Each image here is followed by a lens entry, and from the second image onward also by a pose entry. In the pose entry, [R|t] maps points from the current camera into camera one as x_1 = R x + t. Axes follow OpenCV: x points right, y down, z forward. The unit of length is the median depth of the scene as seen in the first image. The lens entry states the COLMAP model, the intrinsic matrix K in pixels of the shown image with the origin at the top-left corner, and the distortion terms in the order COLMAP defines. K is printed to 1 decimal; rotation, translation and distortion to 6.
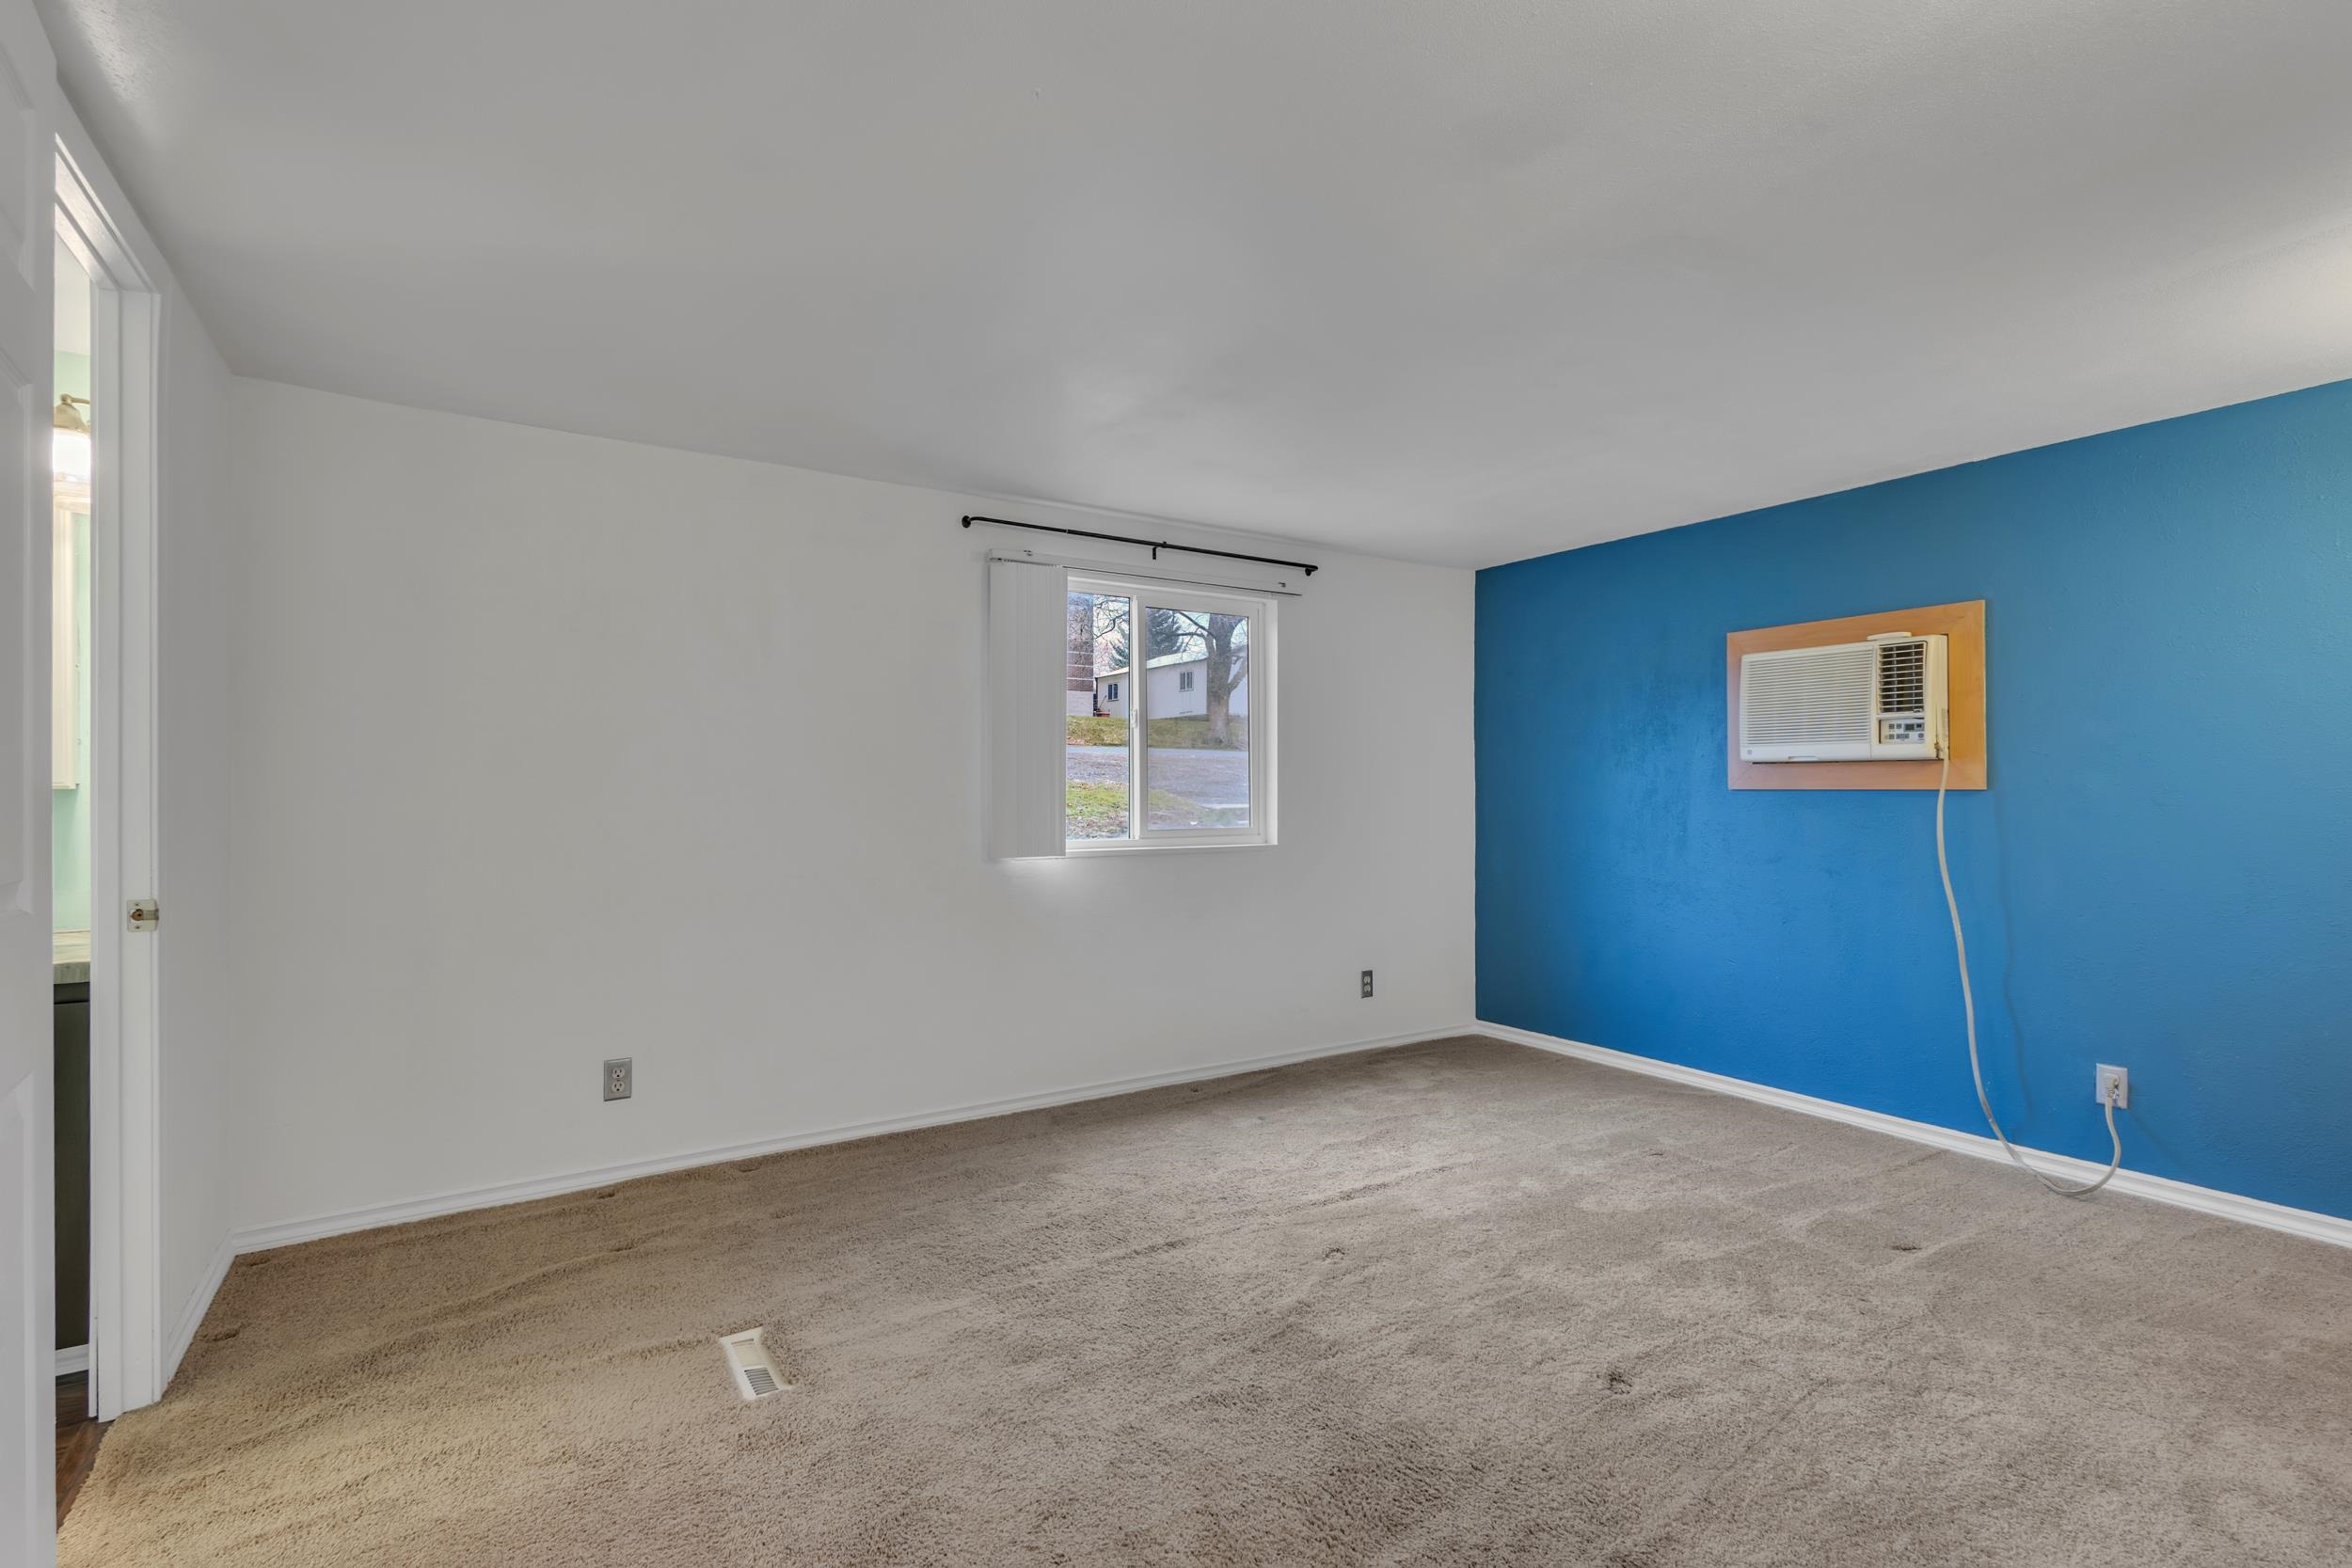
lens RADIAL K [[1079.3, 0, 1174.8], [0, 1079.3, 780.9], [0, 0, 1]] dist [0.004272, 0.000016]
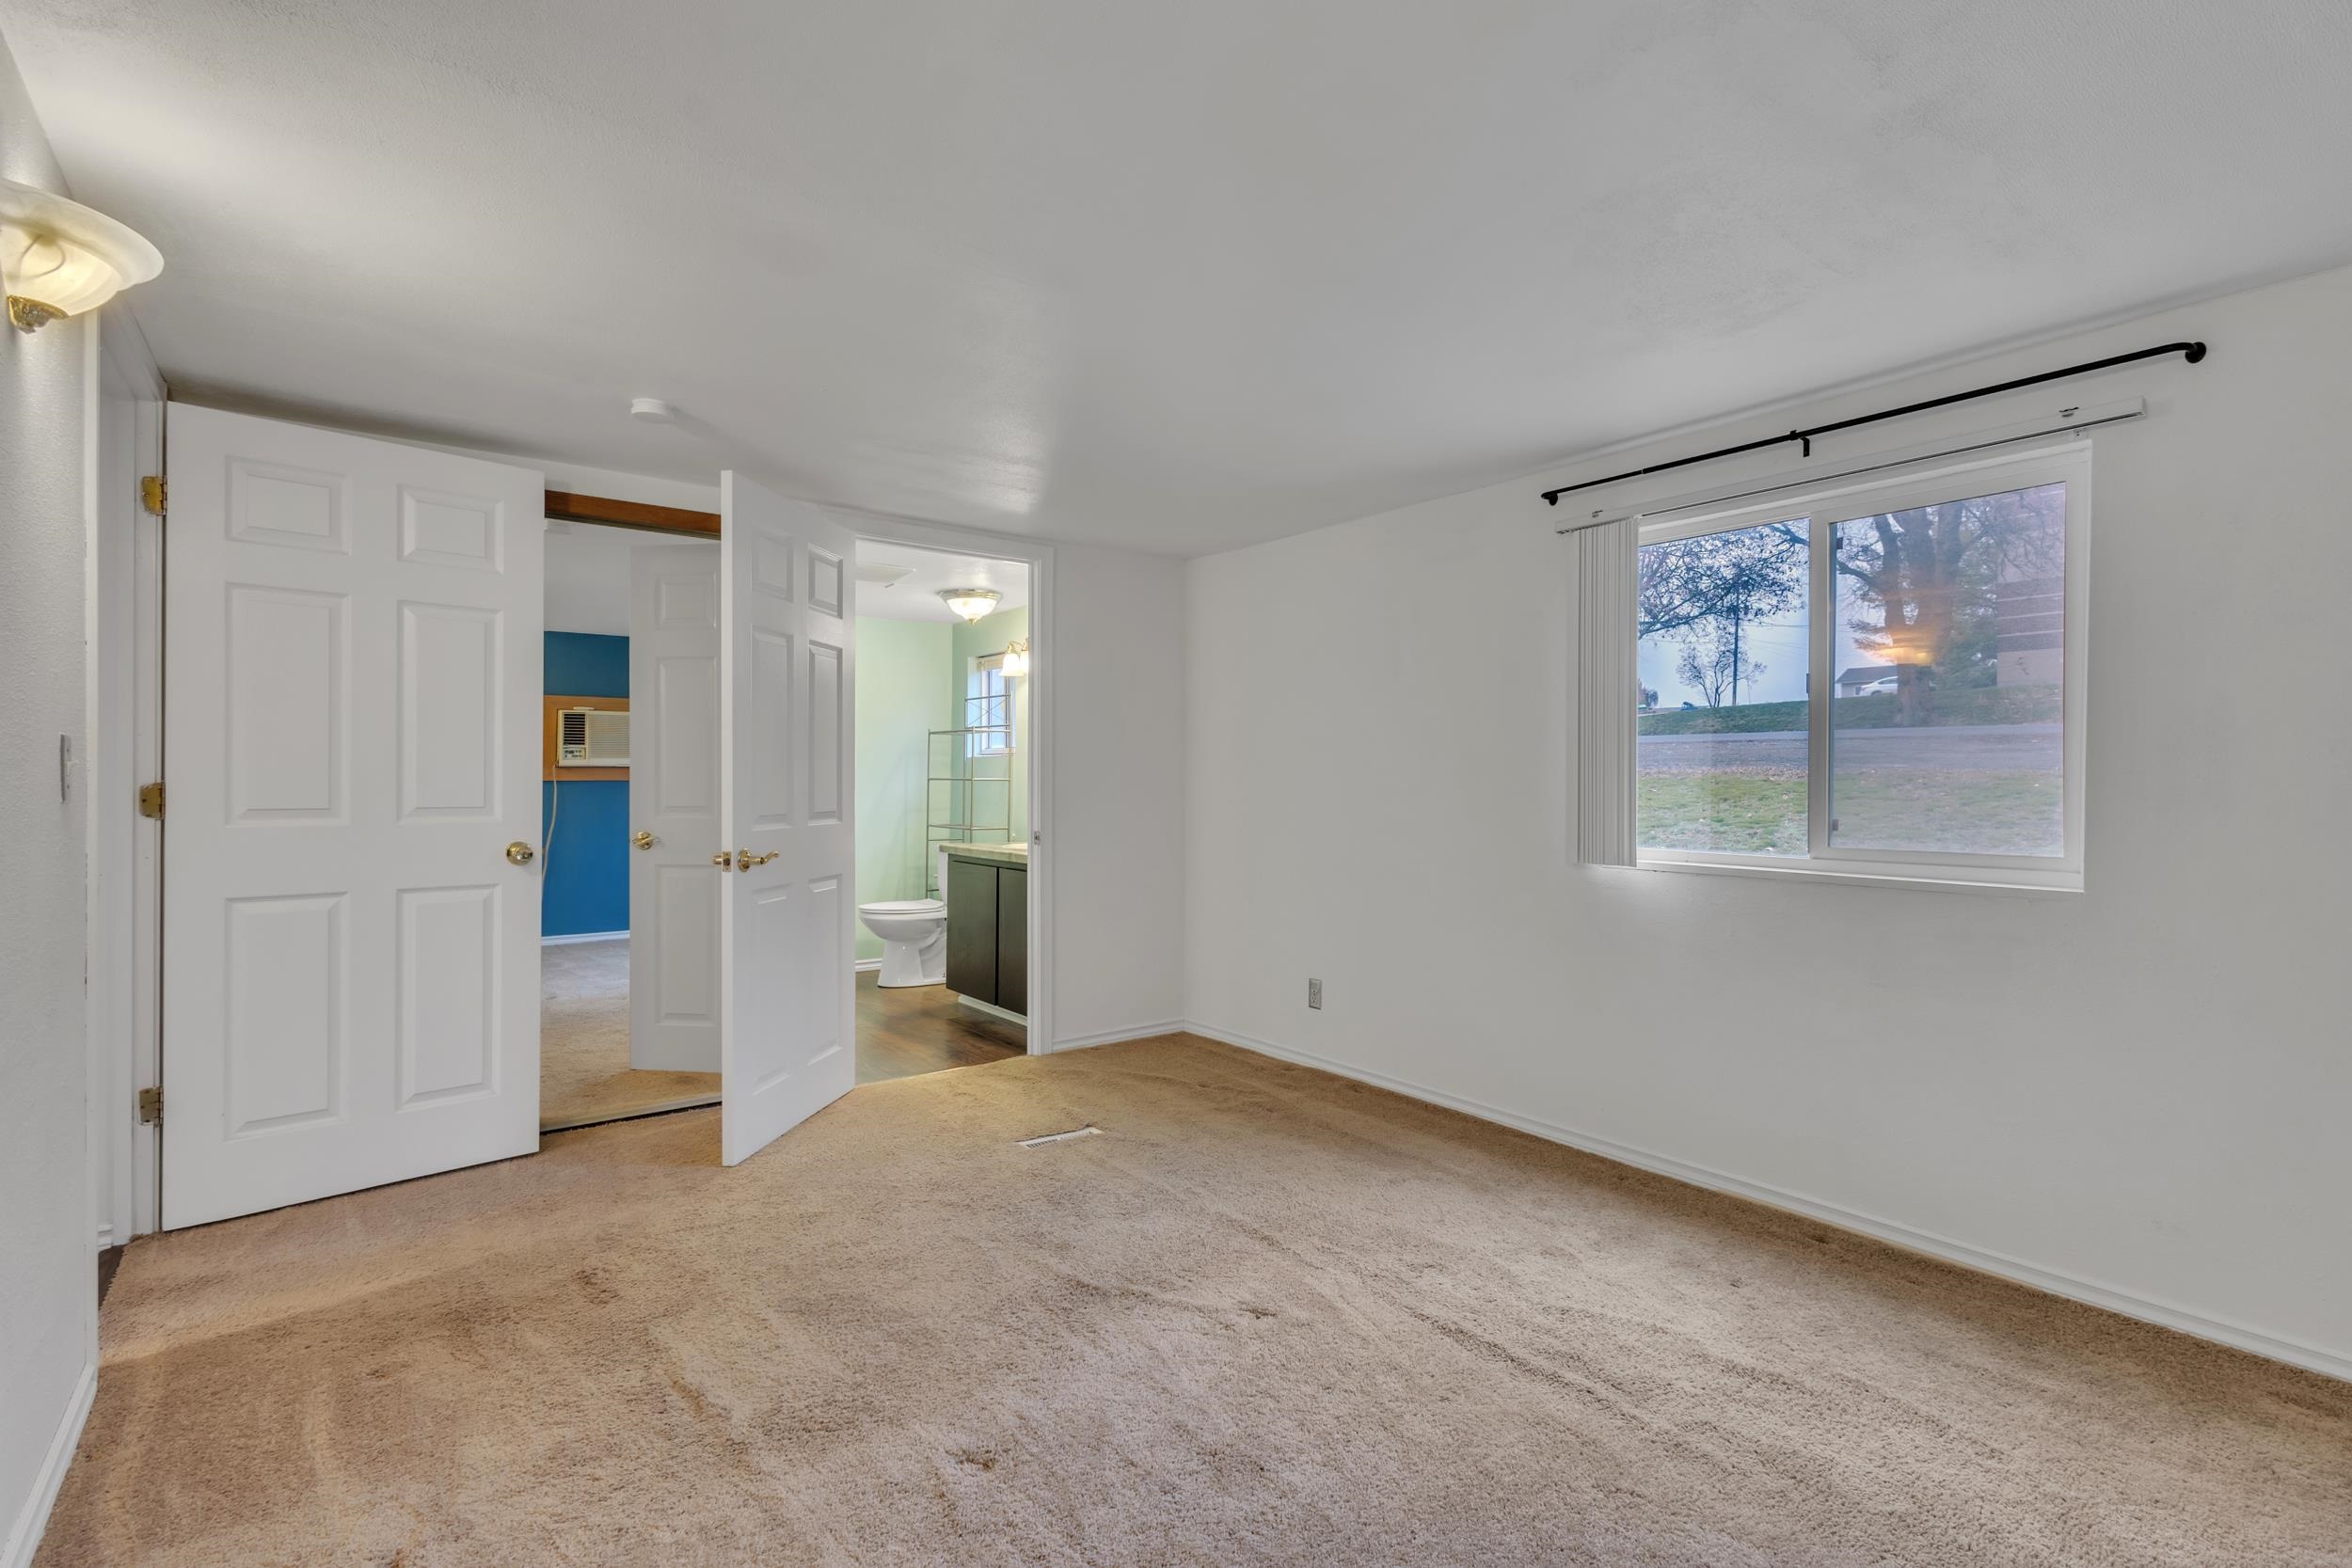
lens RADIAL K [[1079.3, 0, 1175.1], [0, 1079.3, 788.0], [0, 0, 1]] dist [0.004272, 0.000016]
pose [[0.082948, 0.008745, -0.996516, 0.729818], [0.001386, 0.999960, 0.008890, 0.000999], [0.996553, -0.002119, 0.082932, 0.614999]]
